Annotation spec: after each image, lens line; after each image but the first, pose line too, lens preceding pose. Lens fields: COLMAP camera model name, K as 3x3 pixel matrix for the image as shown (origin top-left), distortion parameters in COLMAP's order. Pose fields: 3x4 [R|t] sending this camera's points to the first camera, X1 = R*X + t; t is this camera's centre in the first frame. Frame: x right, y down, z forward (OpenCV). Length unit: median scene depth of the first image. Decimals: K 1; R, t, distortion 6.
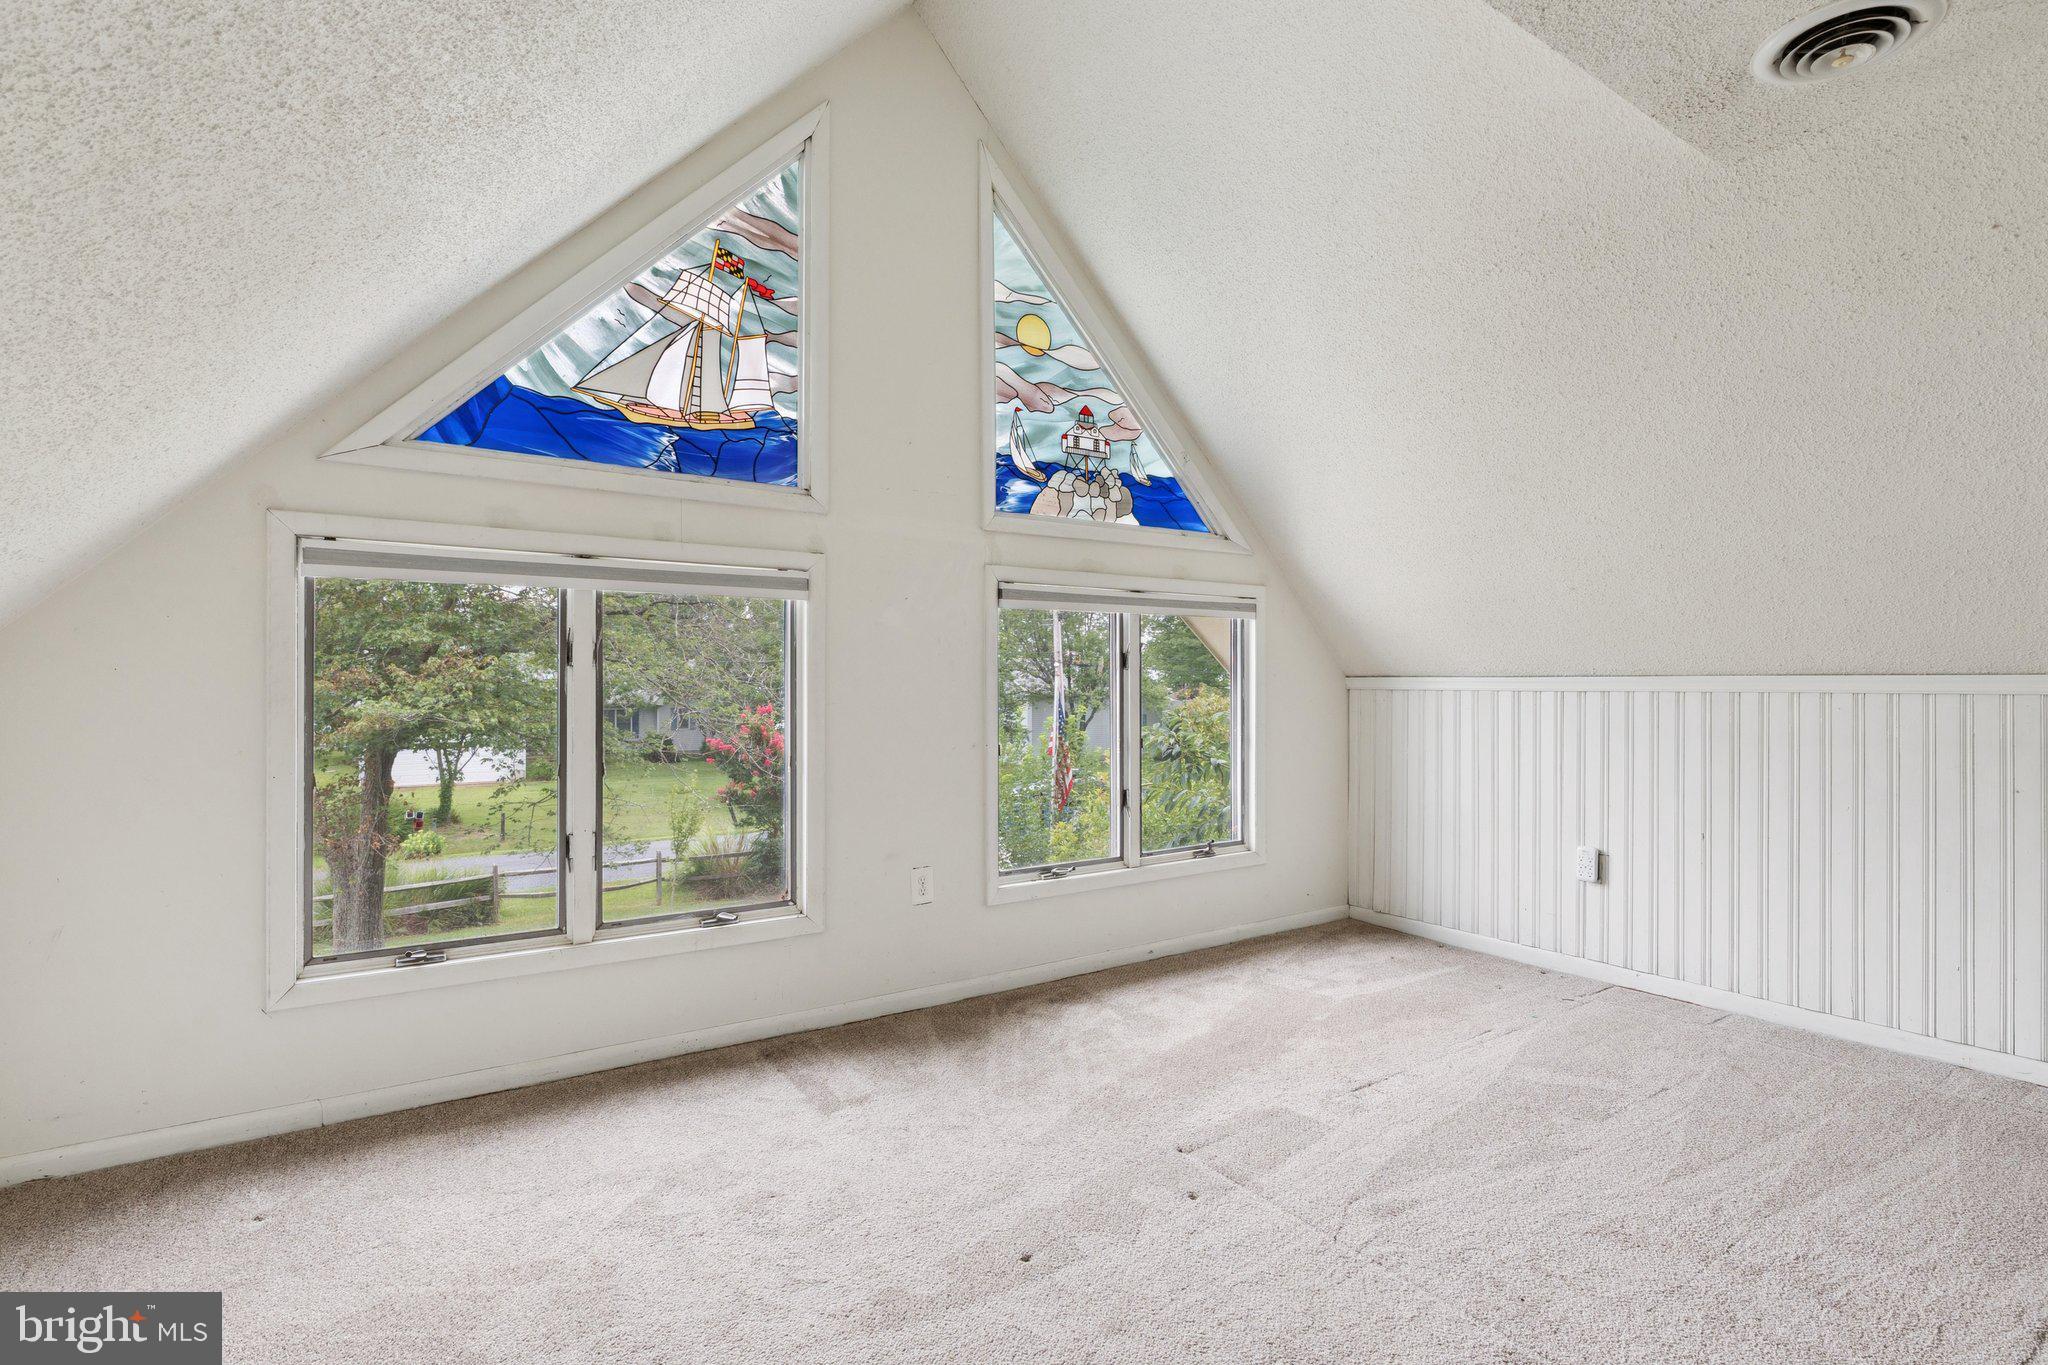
lens RADIAL K [[982.1, 0, 1024.0], [0, 982.1, 682.5], [0, 0, 1]] dist [0.001309, 0.000312]
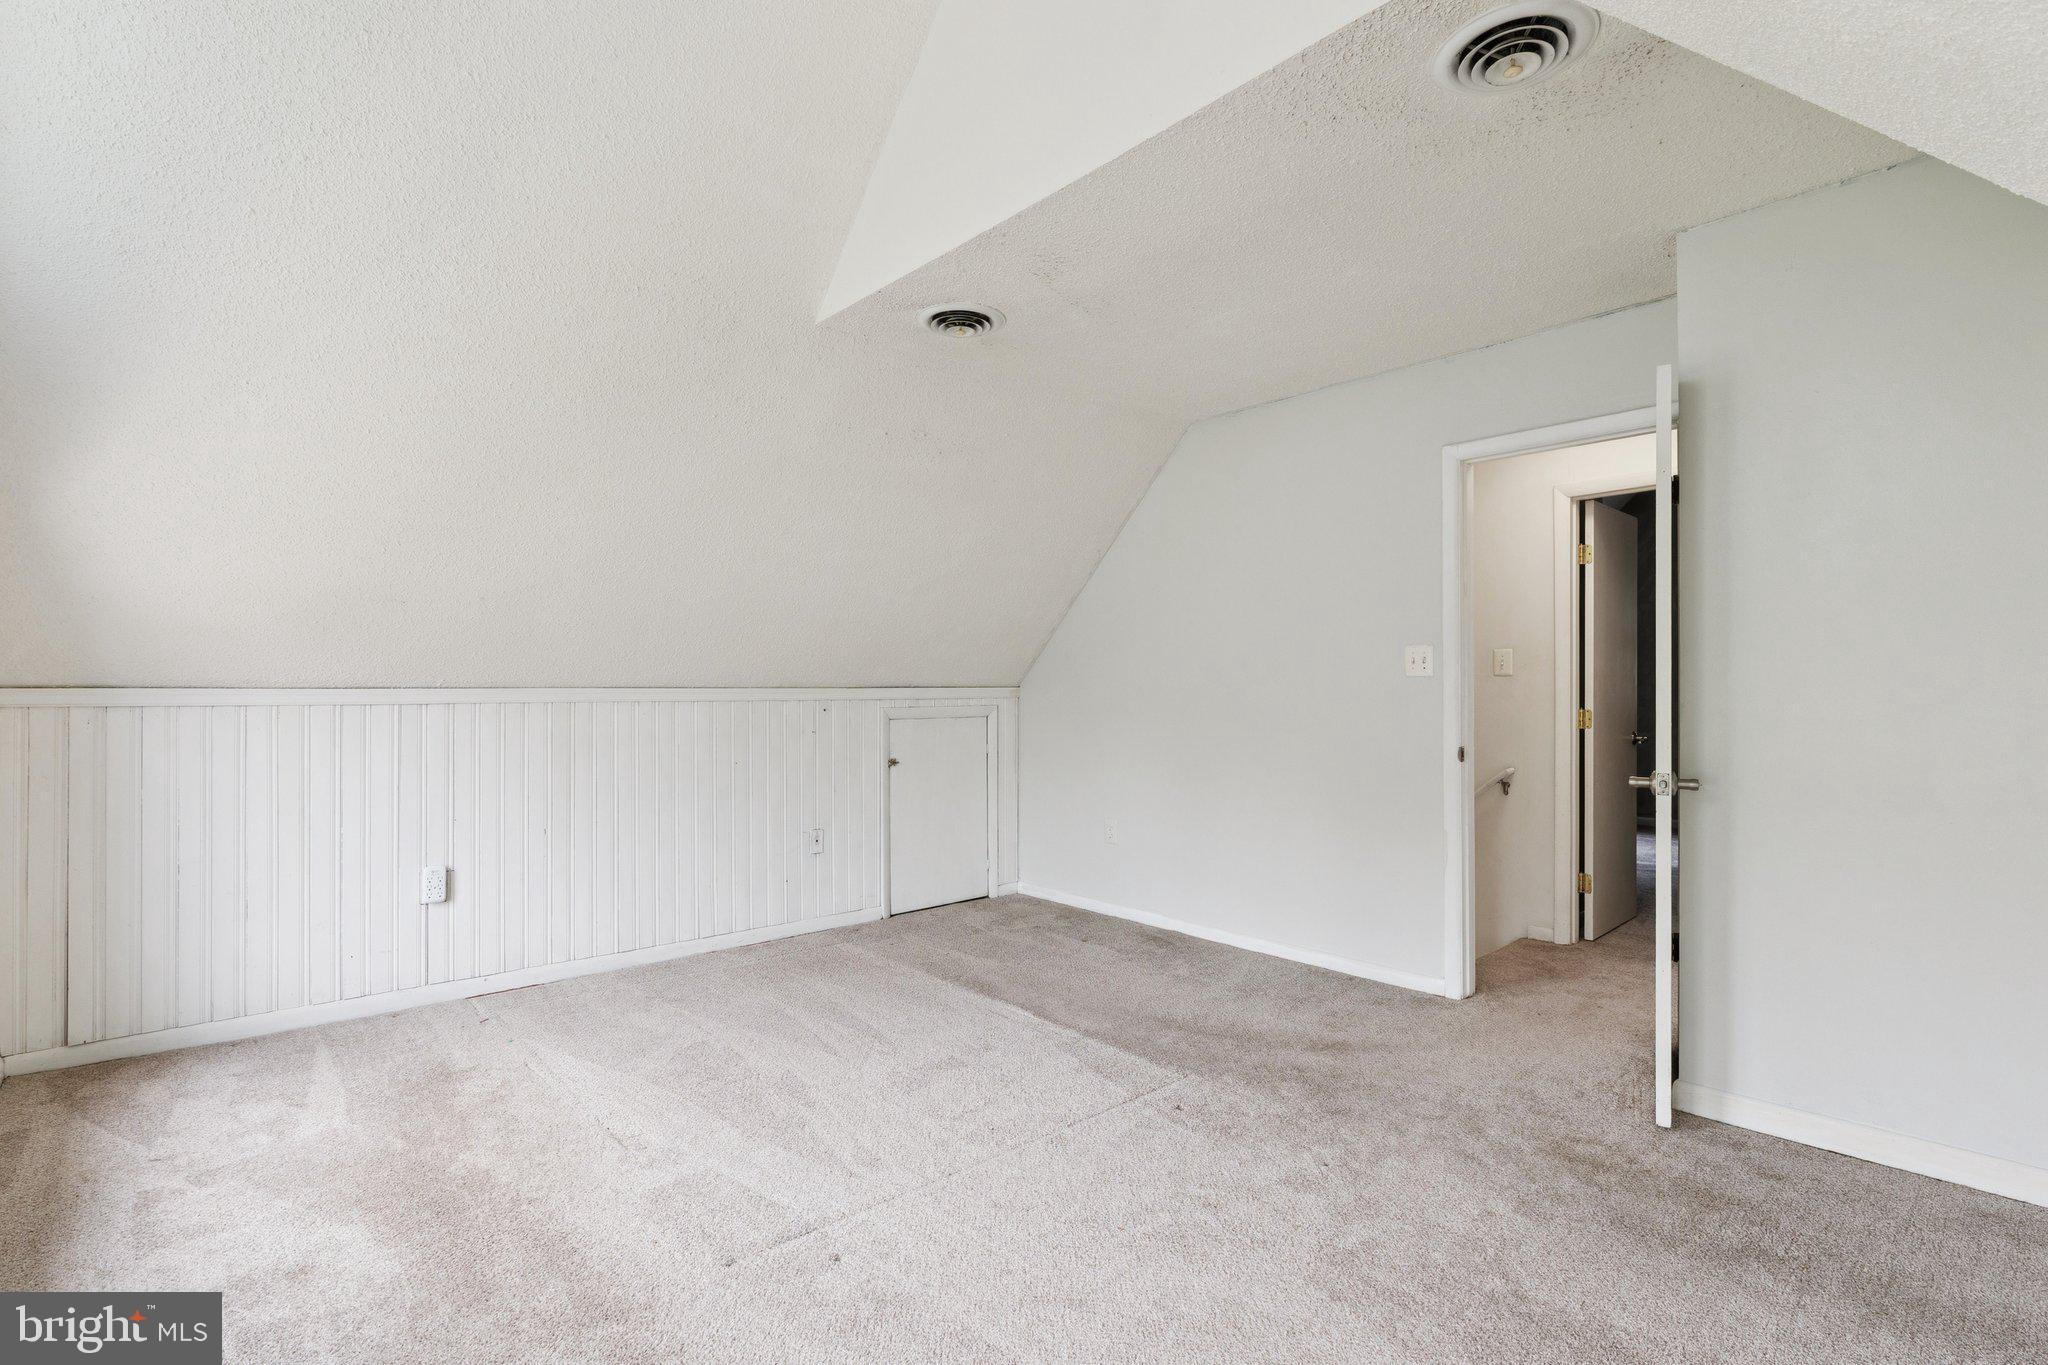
lens RADIAL K [[958.6, 0, 1024.0], [0, 958.6, 682.5], [0, 0, 1]] dist [-0.000170, -0.000356]
pose [[-0.133736, 0.013789, 0.990921, -0.450839], [-0.001295, 0.999900, -0.014088, -0.000404], [-0.991016, -0.003168, -0.133705, 0.577603]]
